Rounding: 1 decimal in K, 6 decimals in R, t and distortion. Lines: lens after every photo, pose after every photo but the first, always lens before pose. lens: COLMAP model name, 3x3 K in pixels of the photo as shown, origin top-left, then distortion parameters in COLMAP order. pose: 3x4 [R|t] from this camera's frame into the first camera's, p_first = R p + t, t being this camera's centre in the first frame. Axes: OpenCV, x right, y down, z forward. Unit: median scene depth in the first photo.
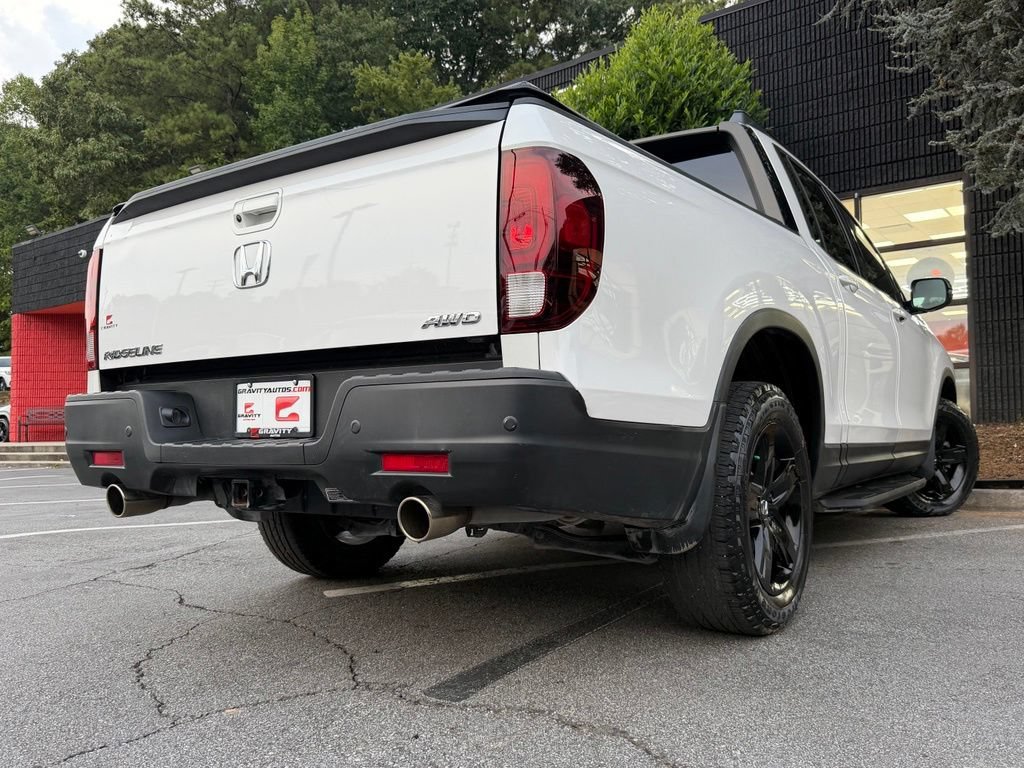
lens RADIAL K [[857.6, 0, 506.7], [0, 857.6, 389.6], [0, 0, 1]] dist [0.017275, -0.041488]
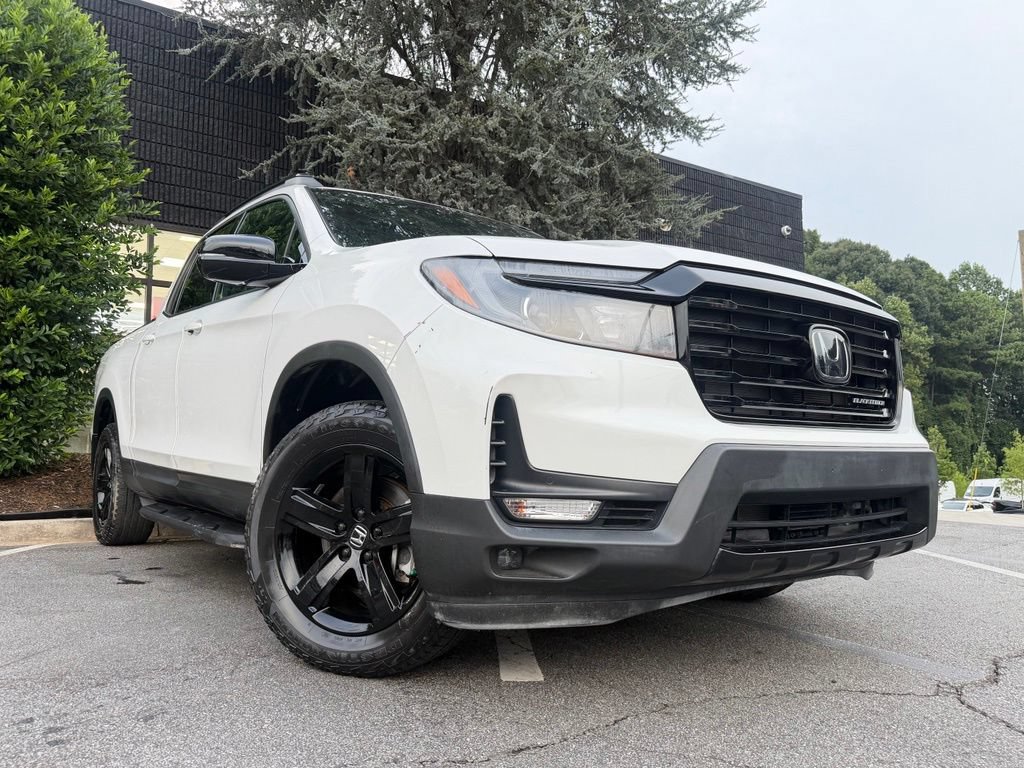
lens RADIAL K [[776.5, 0, 509.8], [0, 776.5, 385.2], [0, 0, 1]] dist [0.031822, -0.048120]
pose [[0.307118, 0.100693, 0.946330, -0.836304], [-0.051201, 0.994695, -0.089223, 0.057167], [-0.950293, -0.021051, 0.310644, 0.815551]]
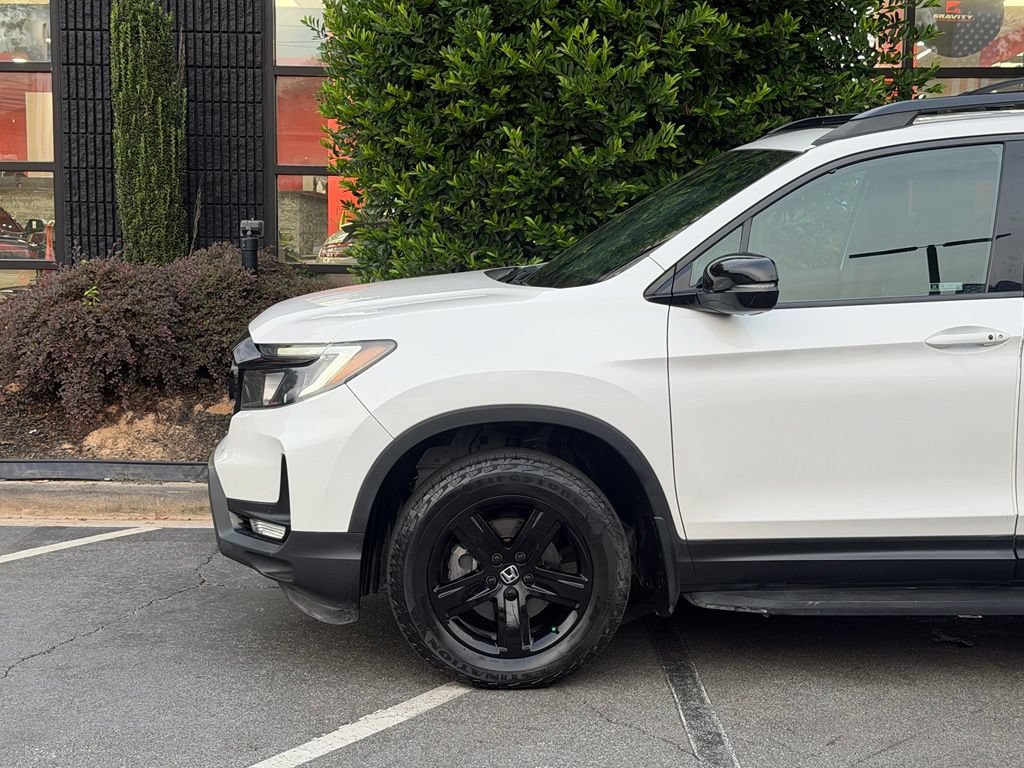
lens RADIAL K [[1735.8, 0, 492.2], [0, 1735.8, 395.3], [0, 0, 1]] dist [0.141222, 0.000000]
pose [[0.802687, -0.041905, 0.594927, -1.465400], [-0.047969, 0.989760, 0.134437, -0.232590], [-0.594468, -0.136449, 0.792458, 0.463877]]
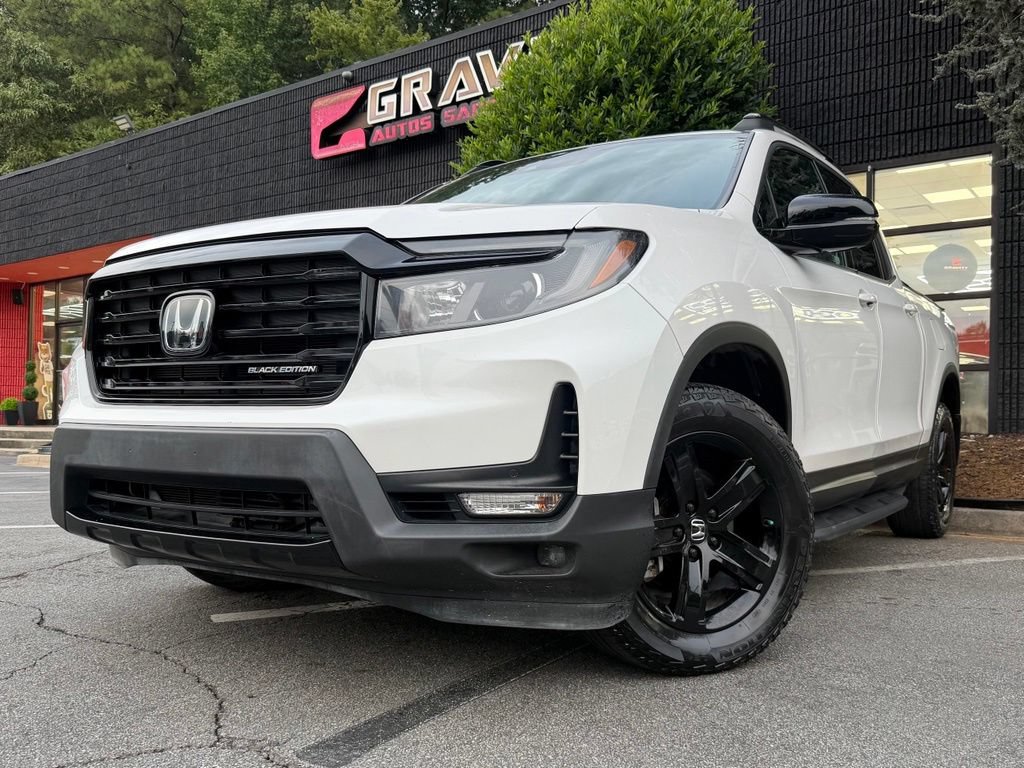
lens RADIAL K [[951.1, 0, 479.8], [0, 951.1, 421.2], [0, 0, 1]] dist [-0.005782, 0.000000]
pose [[0.999613, 0.027456, 0.004476, 0.040482], [-0.027622, 0.998711, 0.042582, -0.001221], [-0.003301, -0.042689, 0.999083, 0.078398]]
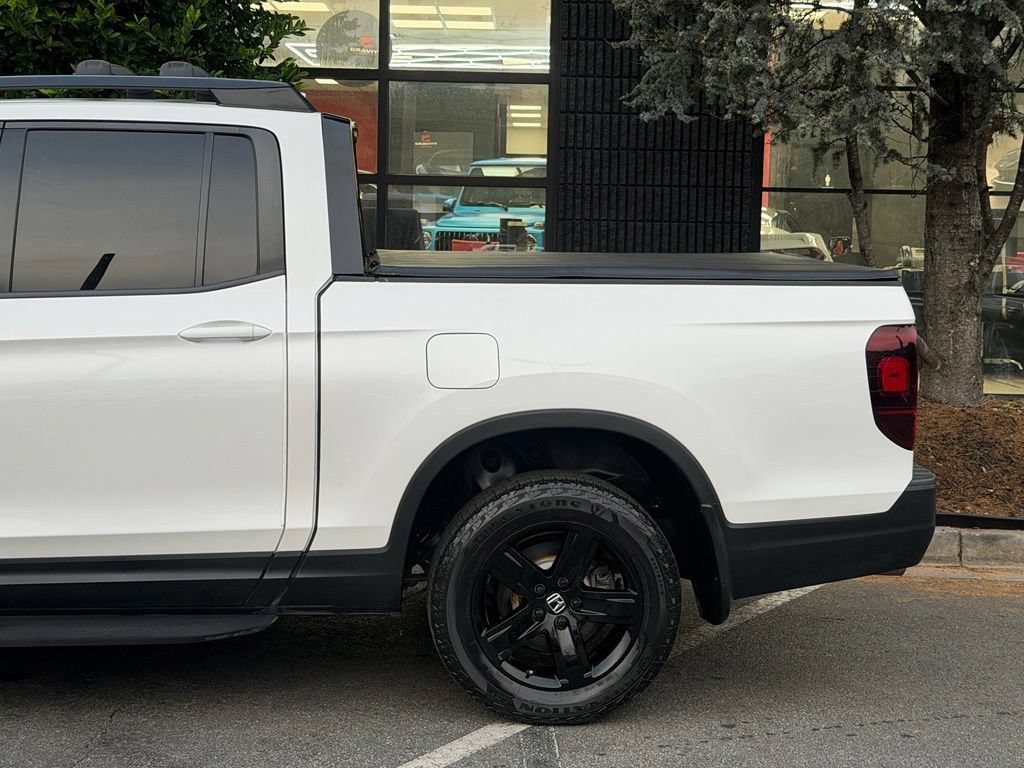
lens RADIAL K [[1726.1, 0, 516.9], [0, 1726.1, 412.5], [0, 0, 1]] dist [0.131597, 0.000000]
pose [[0.785436, -0.034802, 0.617963, -0.647143], [-0.063115, 0.988710, 0.135901, -0.262445], [-0.615716, -0.145744, 0.774372, 0.034465]]
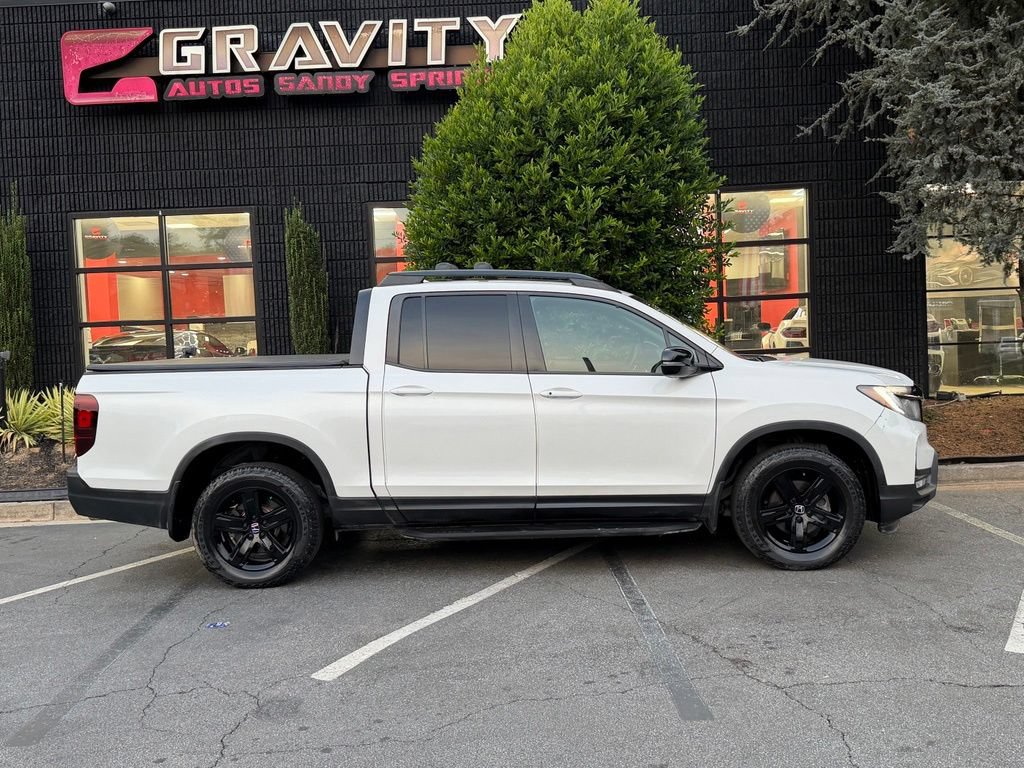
lens RADIAL K [[1016.8, 0, 512.4], [0, 1016.8, 388.5], [0, 0, 1]] dist [0.088627, 0.000000]
pose [[0.787005, -0.055484, 0.614447, -1.608849], [0.000240, 0.995975, 0.089628, -0.248695], [-0.616947, -0.070391, 0.783851, 0.338685]]
